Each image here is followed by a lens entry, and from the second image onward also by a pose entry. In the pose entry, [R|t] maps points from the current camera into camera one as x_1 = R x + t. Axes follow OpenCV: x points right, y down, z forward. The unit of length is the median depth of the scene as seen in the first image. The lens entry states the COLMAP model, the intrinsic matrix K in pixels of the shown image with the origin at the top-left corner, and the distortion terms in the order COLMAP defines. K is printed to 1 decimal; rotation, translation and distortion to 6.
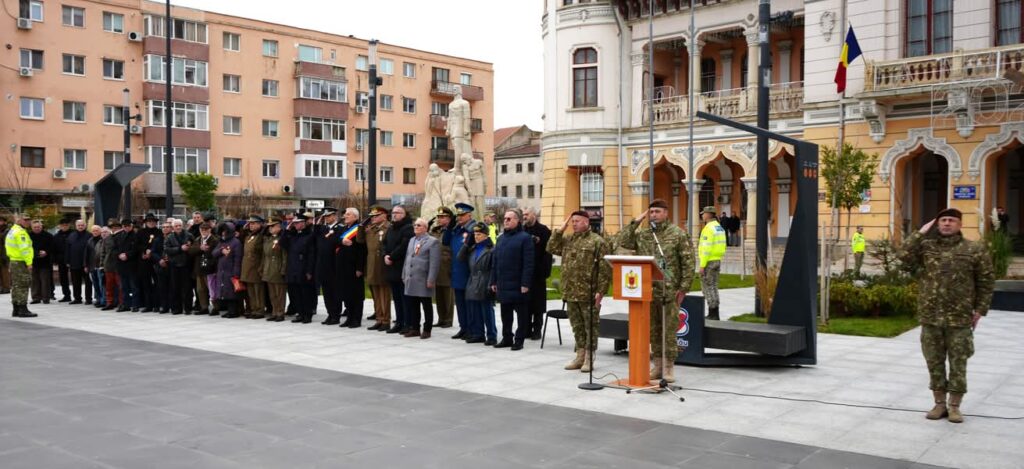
lens RADIAL K [[920.5, 0, 512.0], [0, 920.5, 234.5], [0, 0, 1]] dist [-0.010698, -0.001521]
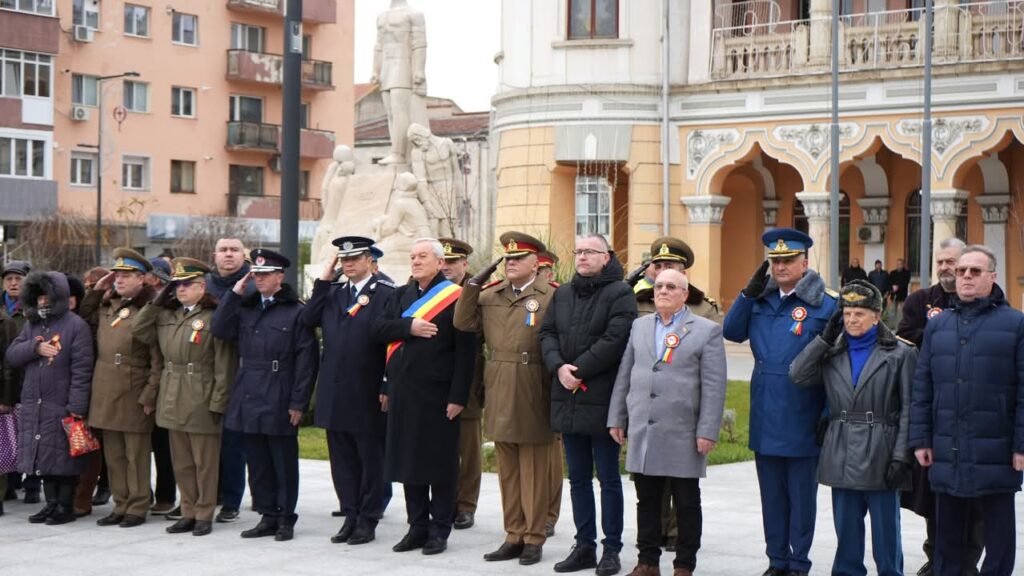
lens RADIAL K [[1725.6, 0, 512.0], [0, 1725.6, 288.0], [0, 0, 1]] dist [-0.007353, 0.007925]
pose [[0.987883, 0.009150, 0.154931, -0.102752], [-0.008153, 0.999942, -0.007070, -0.001432], [-0.154987, 0.005721, 0.987900, 0.117638]]
